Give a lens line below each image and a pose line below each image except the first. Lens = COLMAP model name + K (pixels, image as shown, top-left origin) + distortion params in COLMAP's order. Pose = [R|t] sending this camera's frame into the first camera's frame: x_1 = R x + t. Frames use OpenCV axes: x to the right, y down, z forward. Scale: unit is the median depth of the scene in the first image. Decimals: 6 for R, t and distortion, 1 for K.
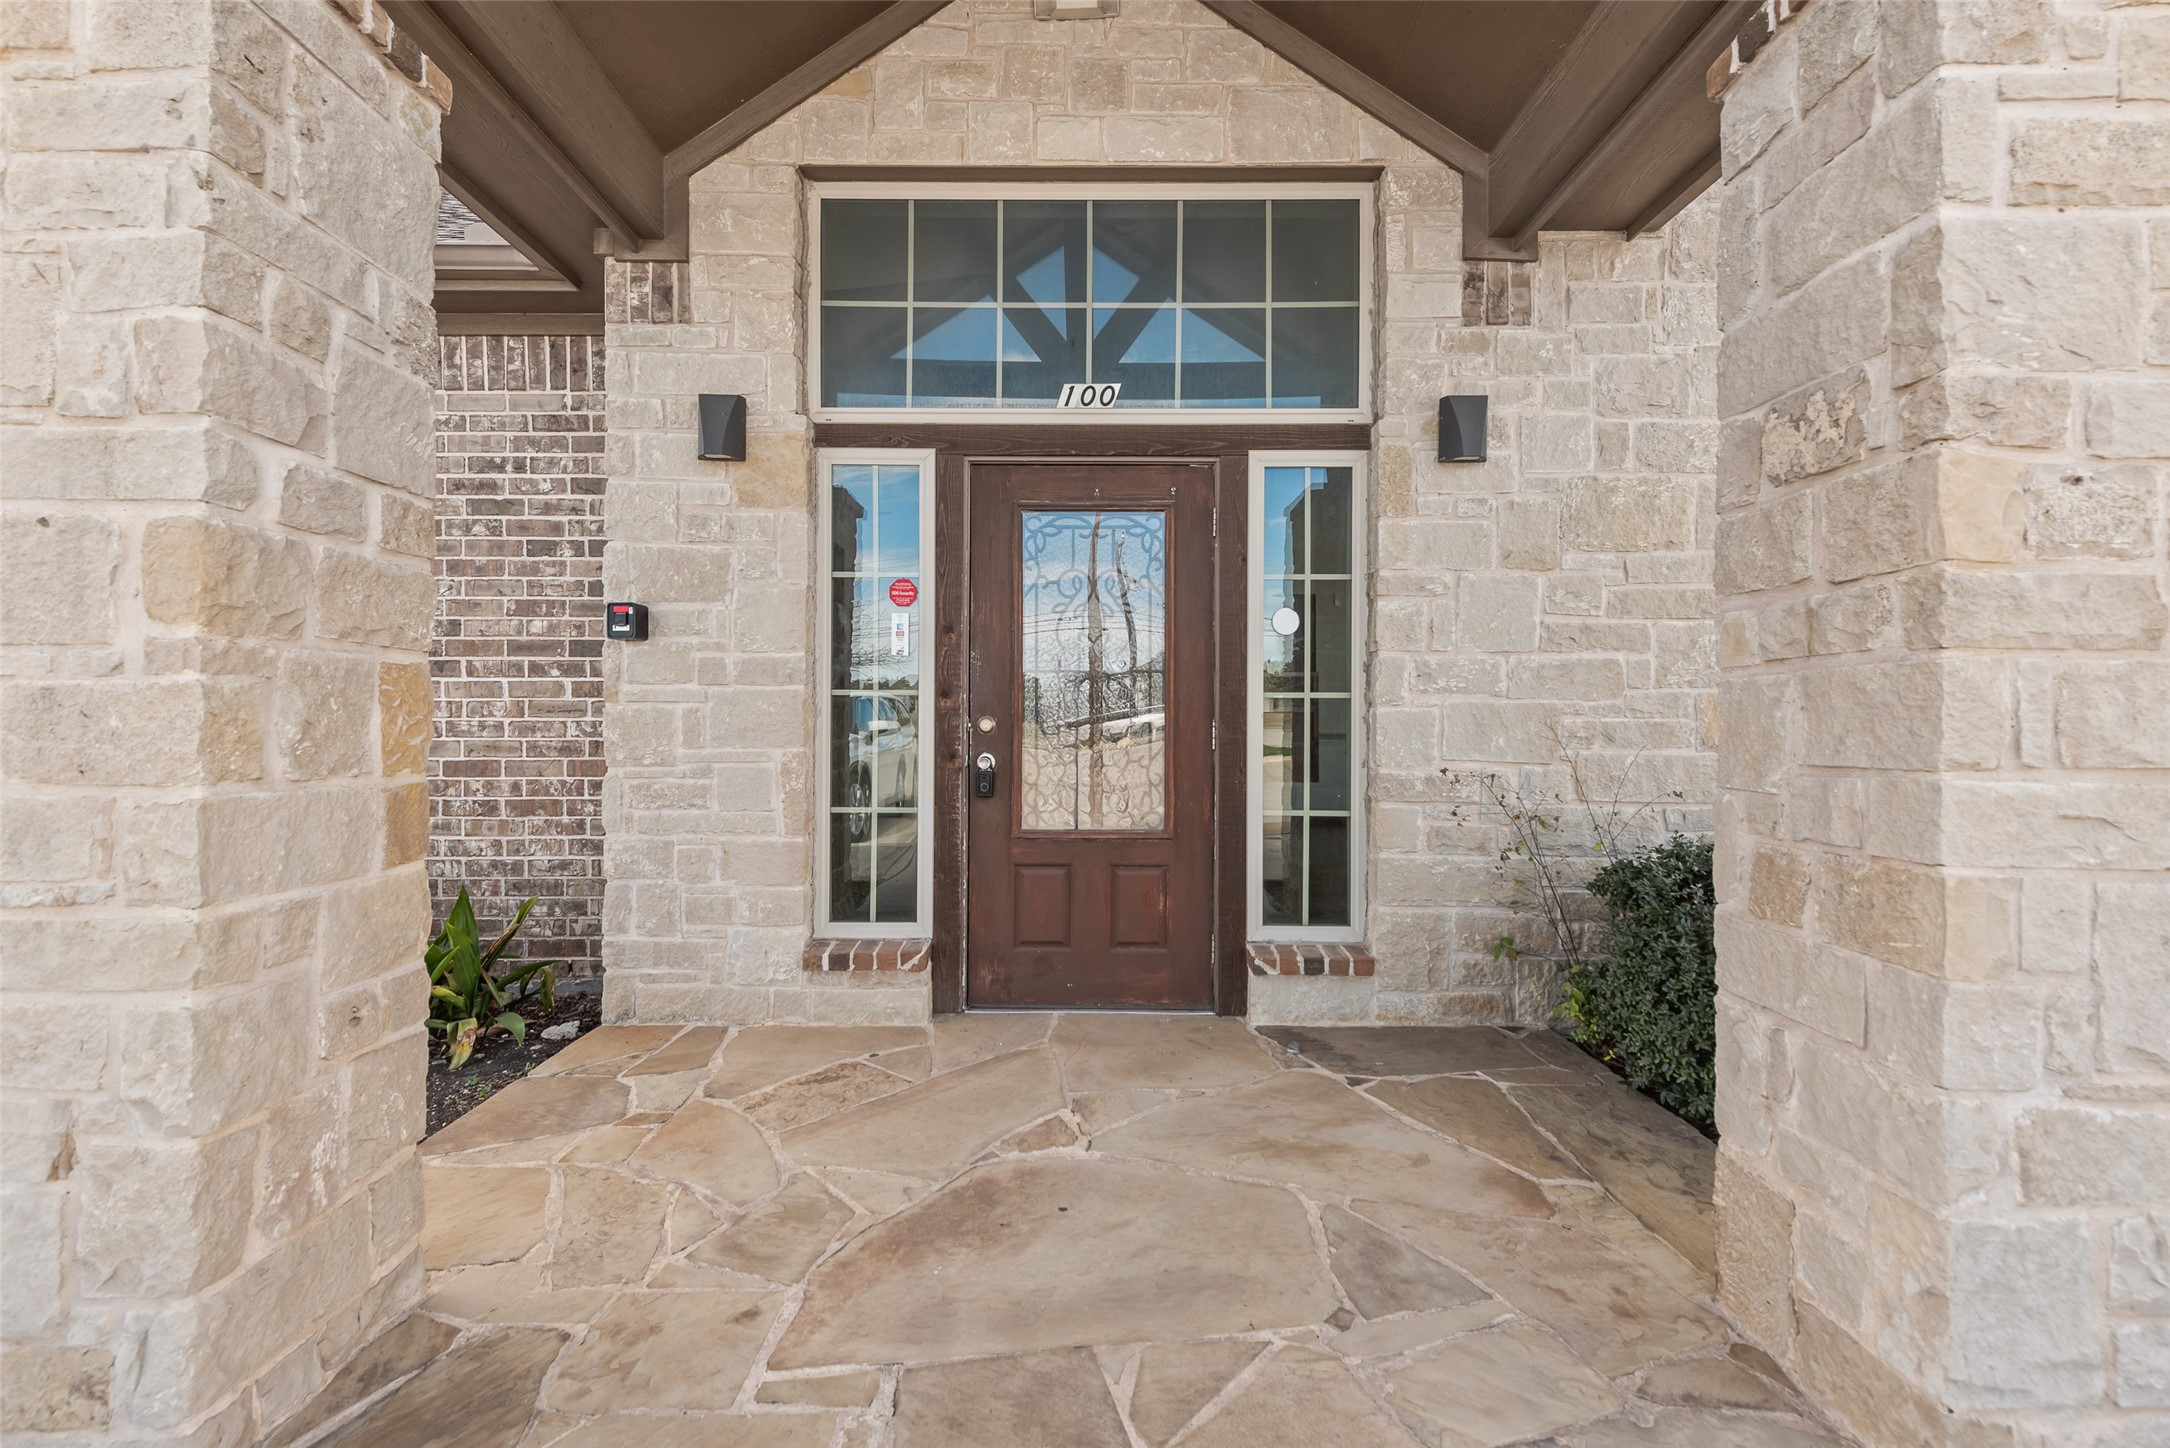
lens RADIAL K [[846.3, 0, 1072.9], [0, 846.3, 725.8], [0, 0, 1]] dist [0.010546, -0.002844]
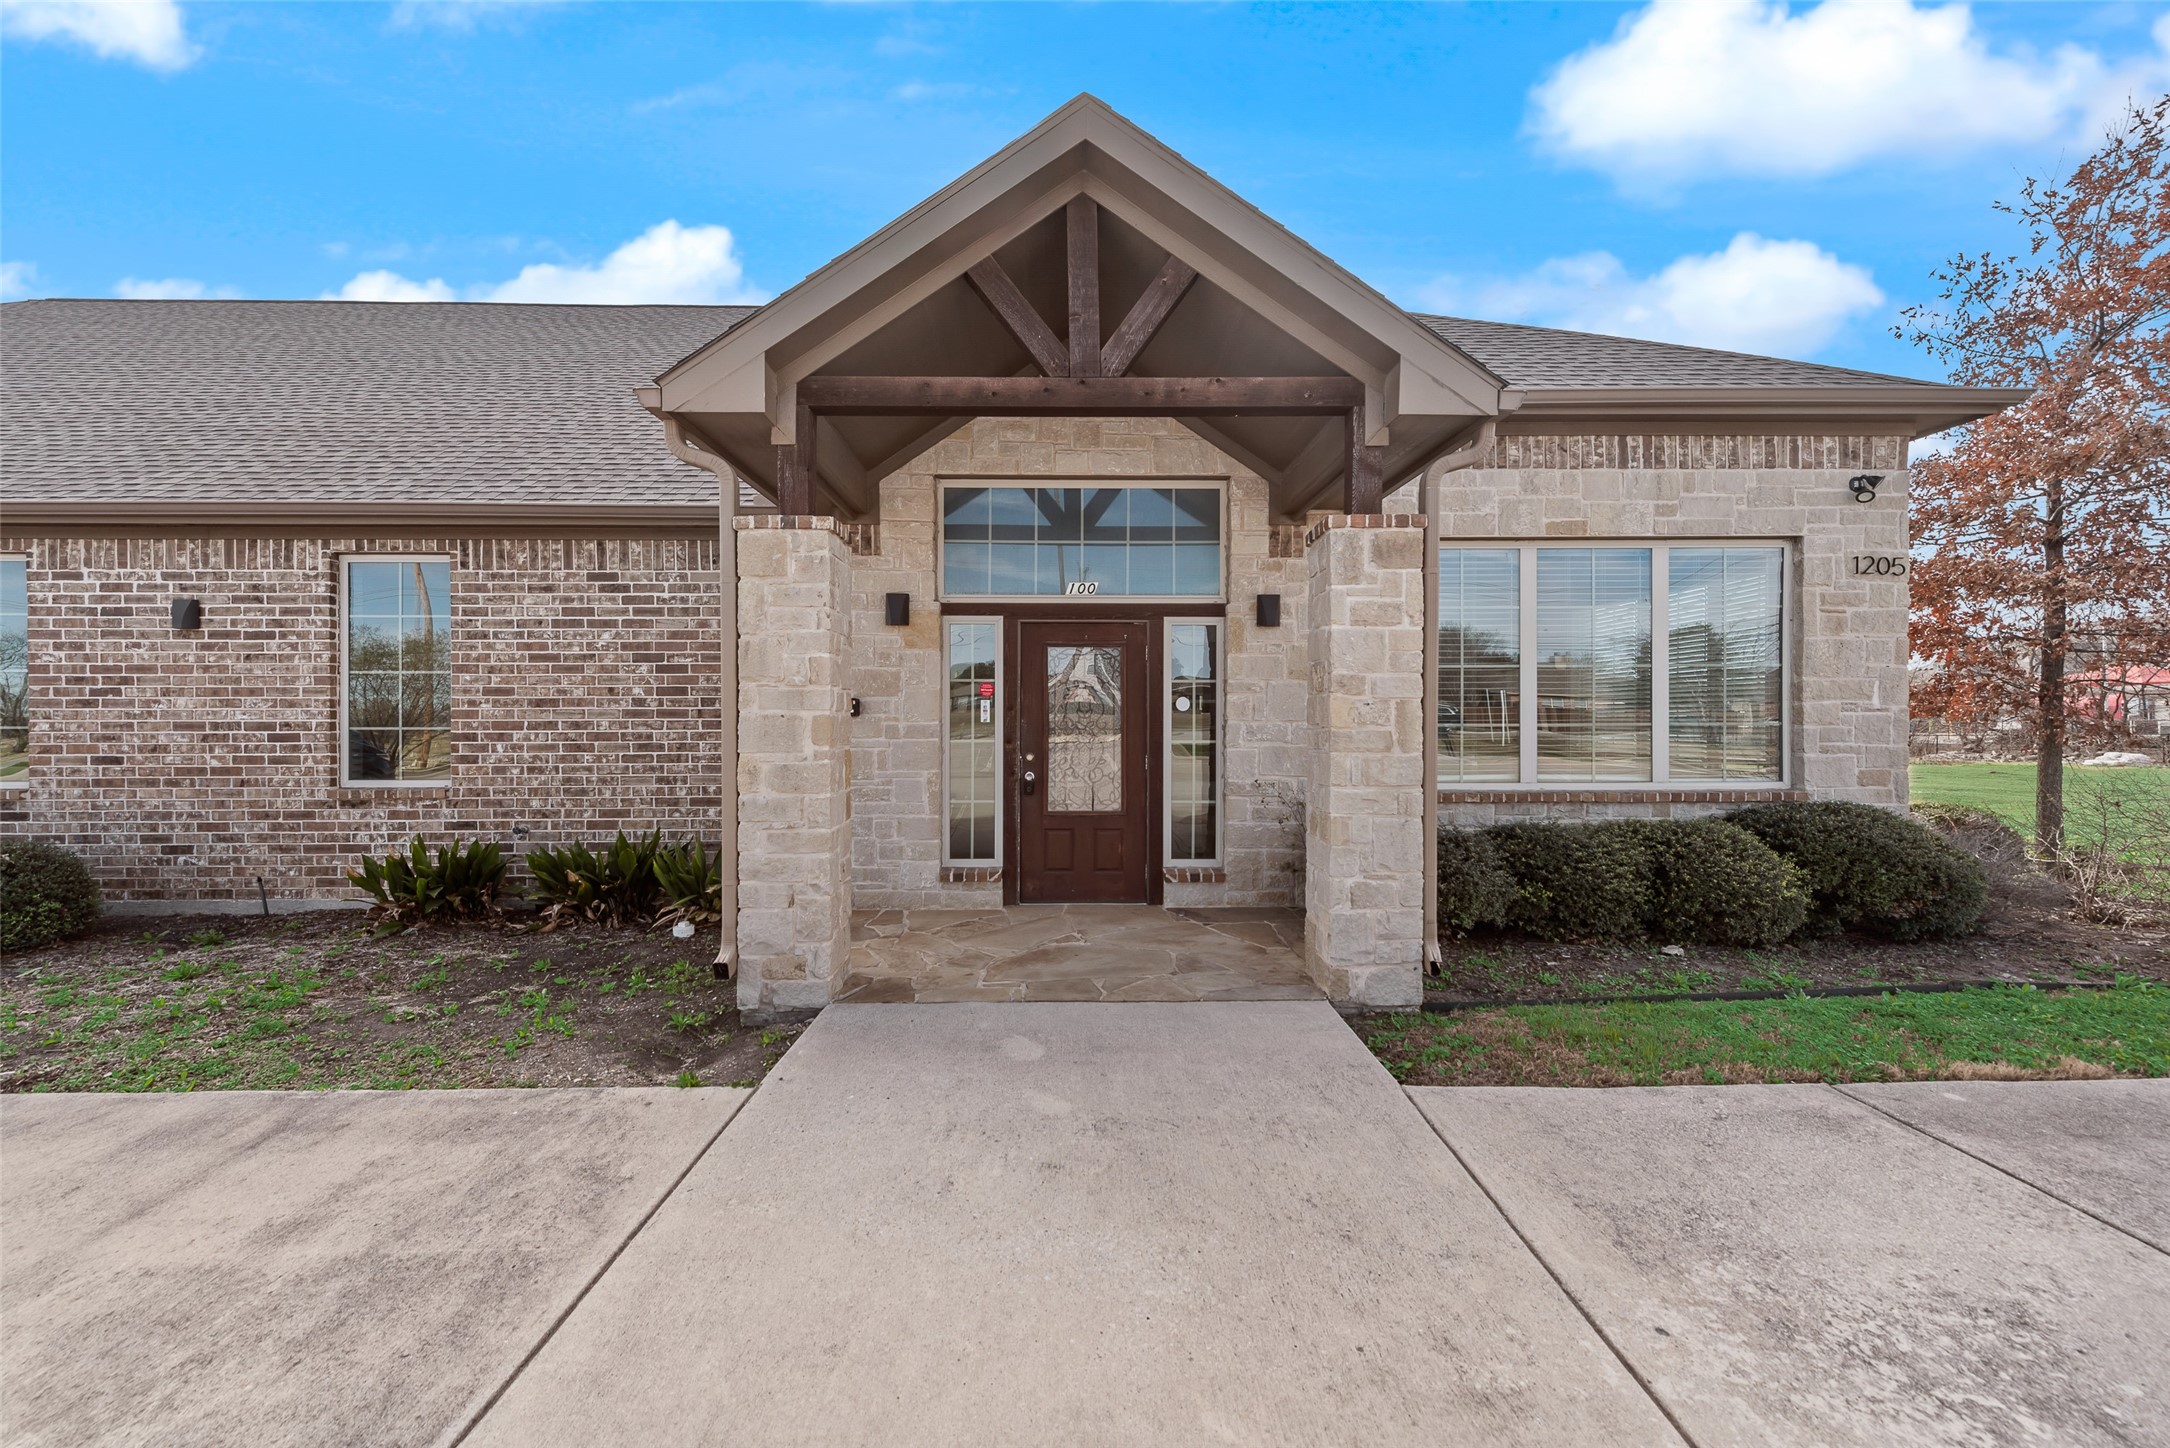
lens RADIAL K [[846.3, 0, 1072.9], [0, 846.3, 725.8], [0, 0, 1]] dist [0.010546, -0.002844]
pose [[0.999718, -0.003240, 0.023518, -0.050586], [0.003105, 0.999978, 0.005778, -0.088146], [-0.023536, -0.005703, 0.999707, -0.985151]]
